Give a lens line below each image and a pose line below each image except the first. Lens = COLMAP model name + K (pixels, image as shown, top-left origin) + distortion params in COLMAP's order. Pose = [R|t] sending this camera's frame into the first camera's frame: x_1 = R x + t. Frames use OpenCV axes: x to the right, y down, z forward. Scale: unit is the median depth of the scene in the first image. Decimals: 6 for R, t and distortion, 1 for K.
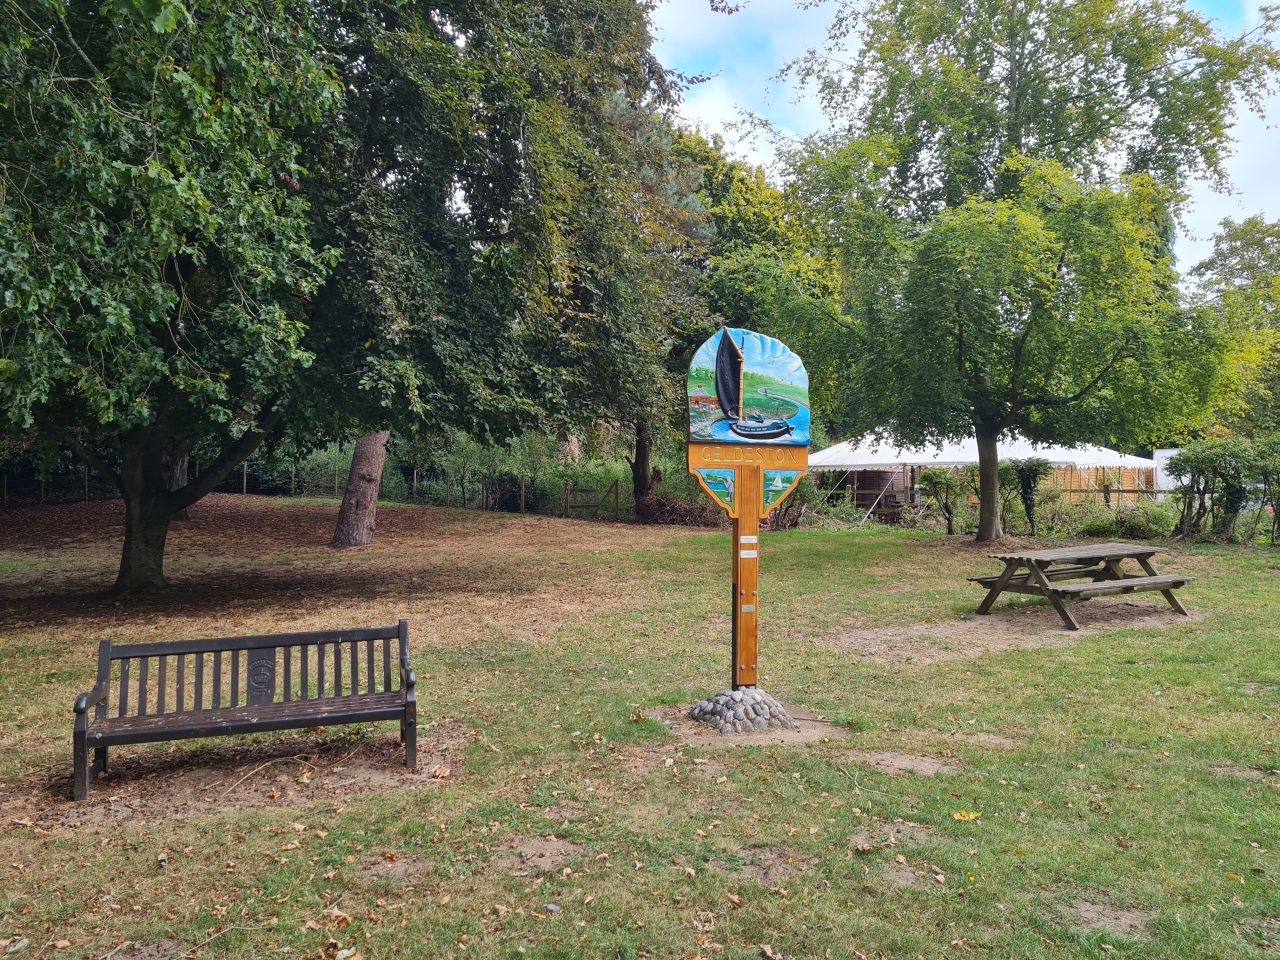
lens RADIAL K [[967.4, 0, 640.0], [0, 967.4, 480.0], [0, 0, 1]] dist [0.064498, -0.071043]
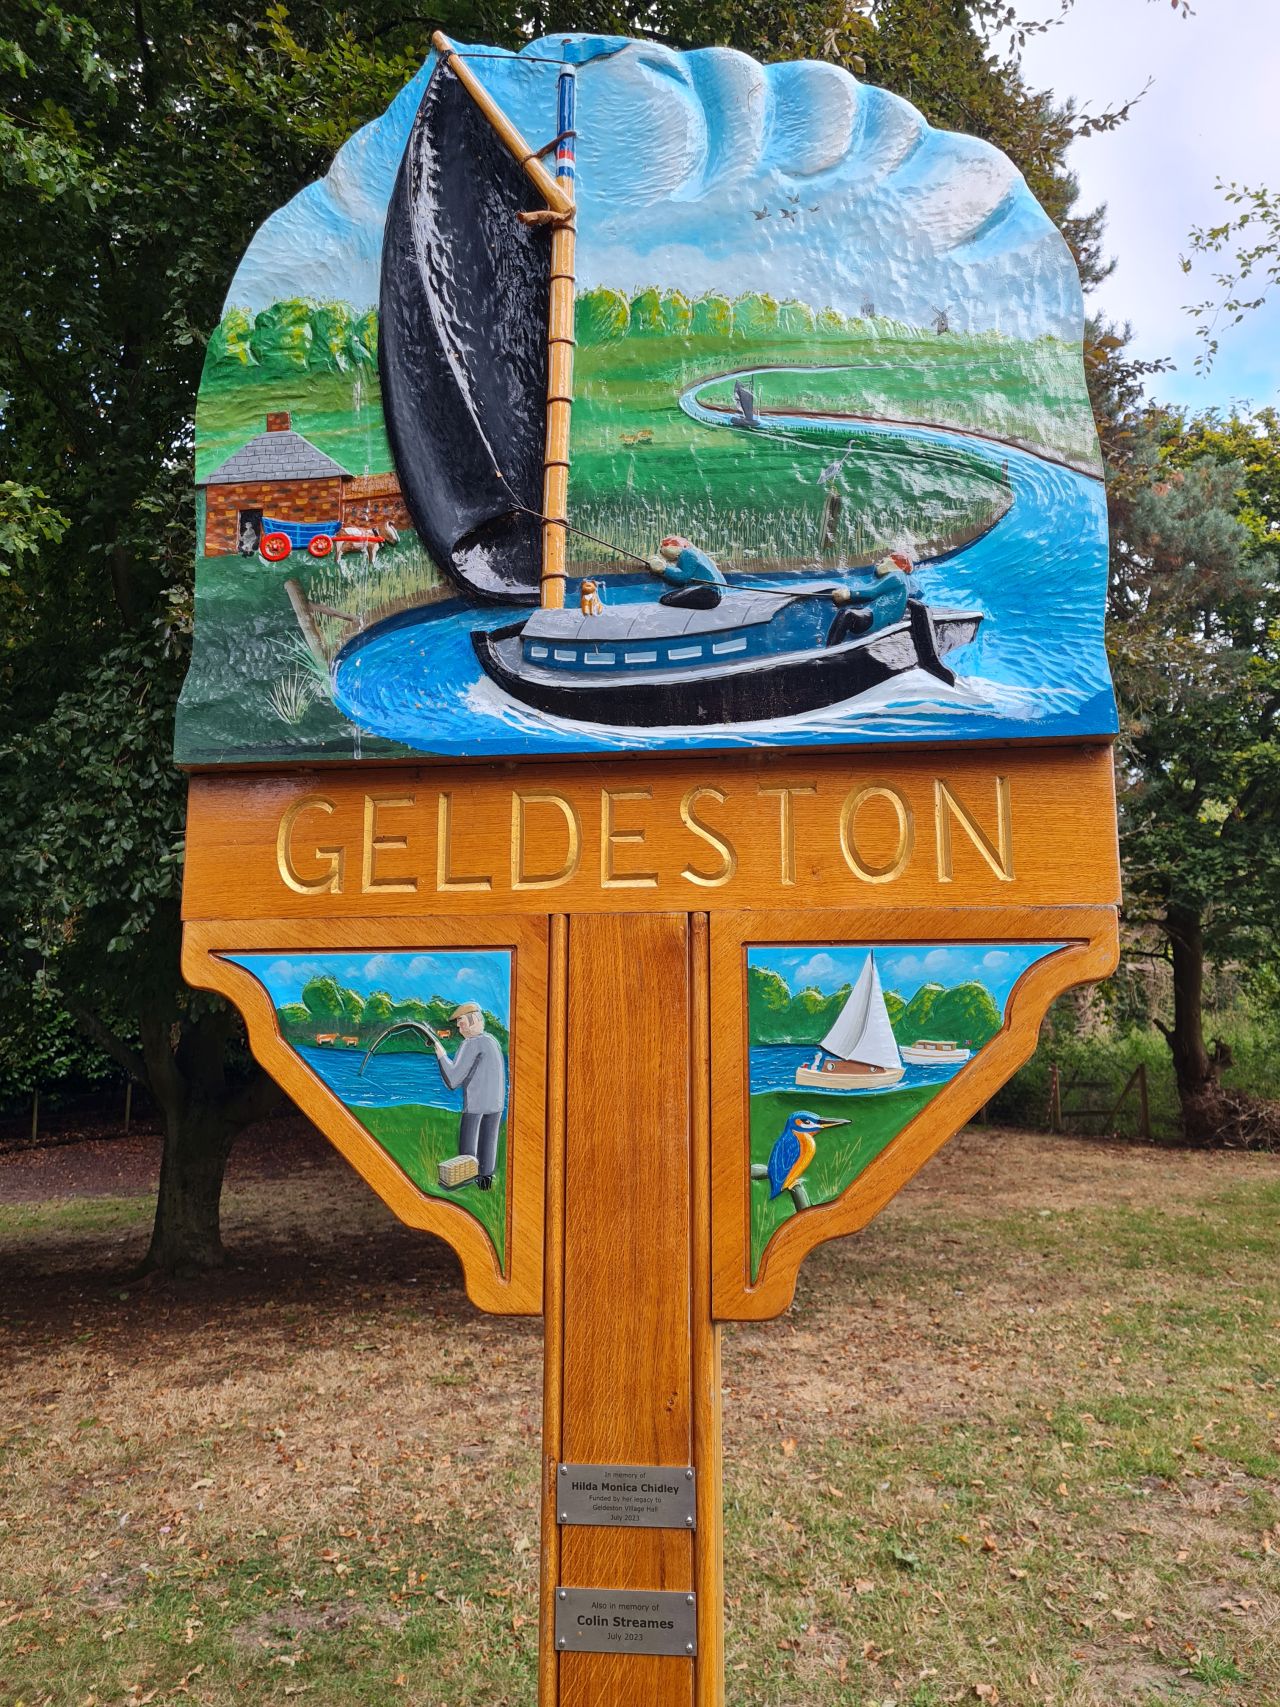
lens RADIAL K [[1290.1, 0, 638.7], [0, 1290.1, 862.3], [0, 0, 1]] dist [0.064498, -0.071043]
pose [[0.898193, -0.085256, -0.431255, 0.193883], [0.015828, 0.986650, -0.162087, 0.007408], [0.439317, 0.138759, 0.887551, 0.834573]]
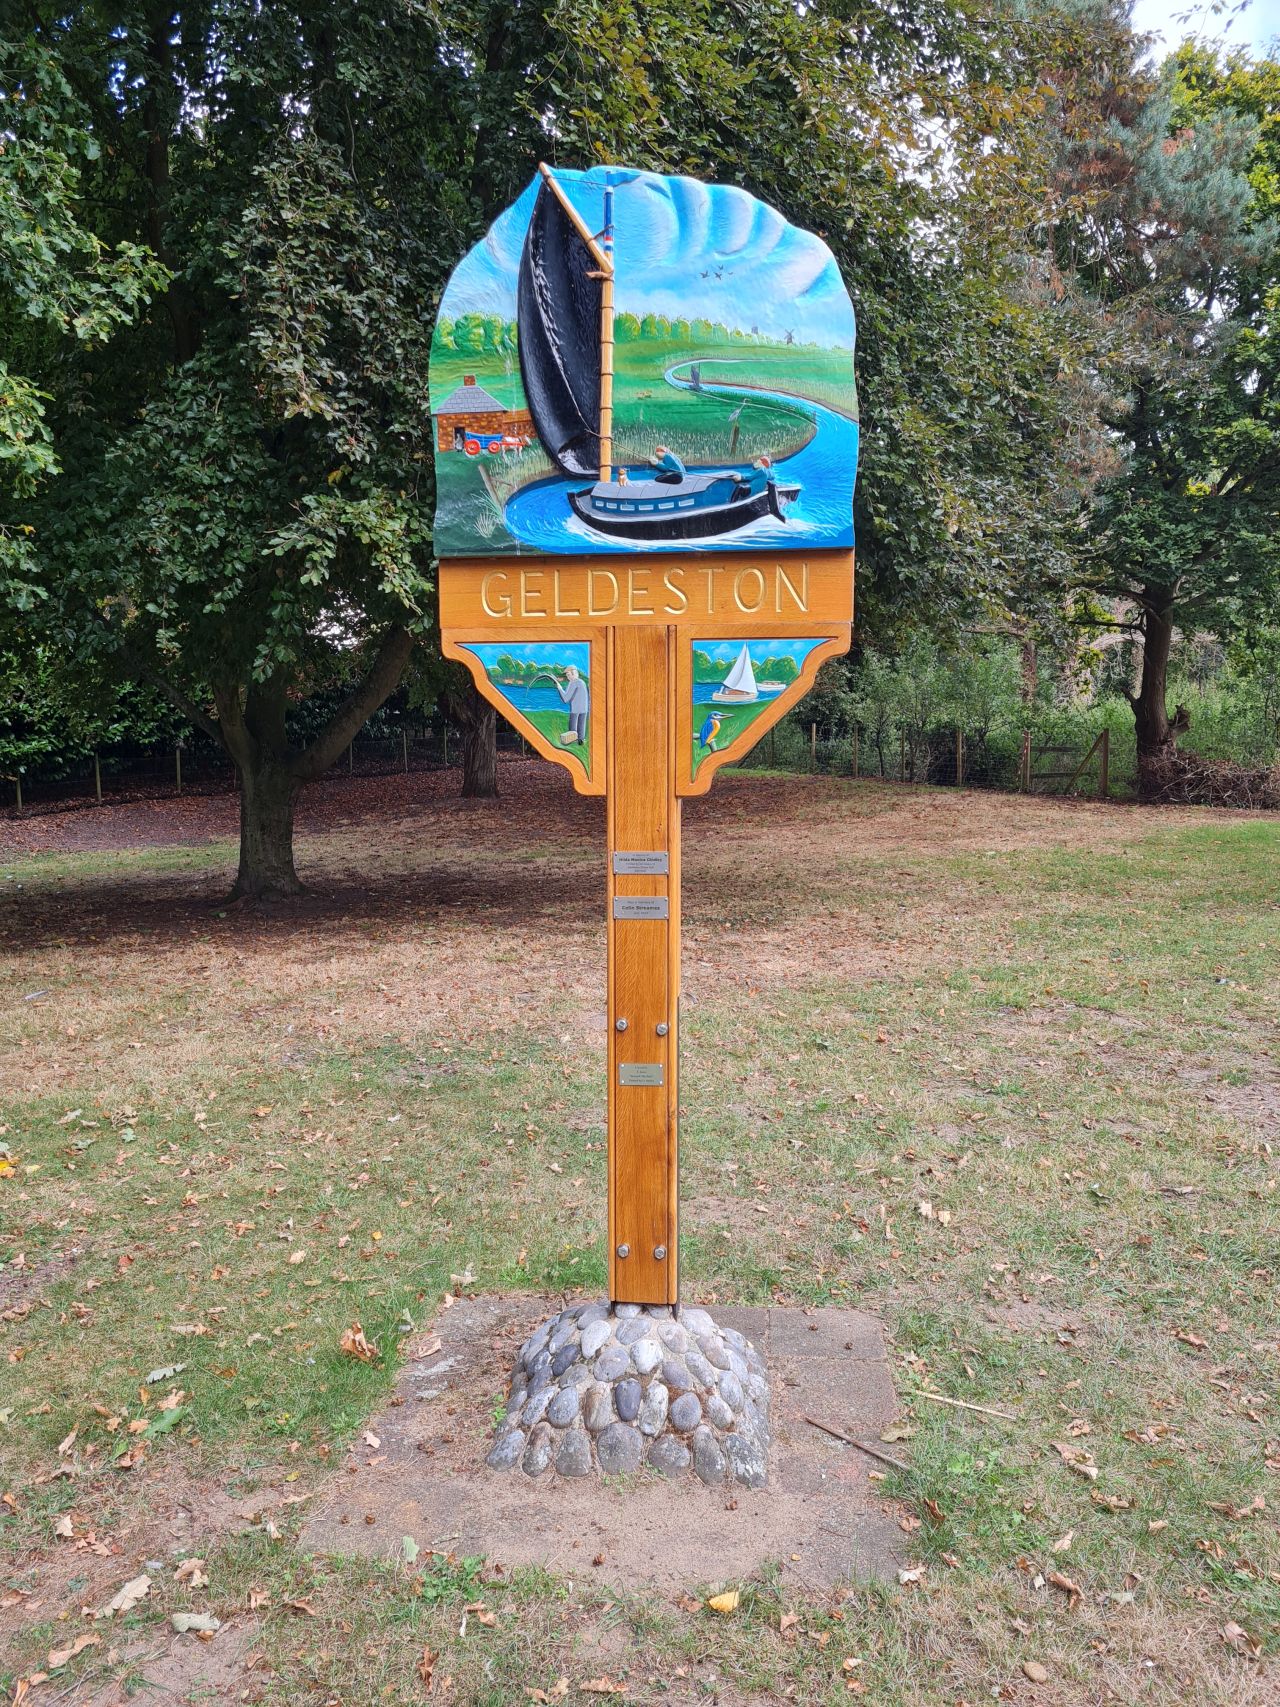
lens RADIAL K [[1290.1, 0, 638.7], [0, 1290.1, 862.3], [0, 0, 1]] dist [0.064498, -0.071043]
pose [[0.896855, 0.022210, -0.441766, 0.298099], [0.018396, 0.996002, 0.087419, 0.024268], [0.441941, -0.086529, 0.892861, 0.618512]]
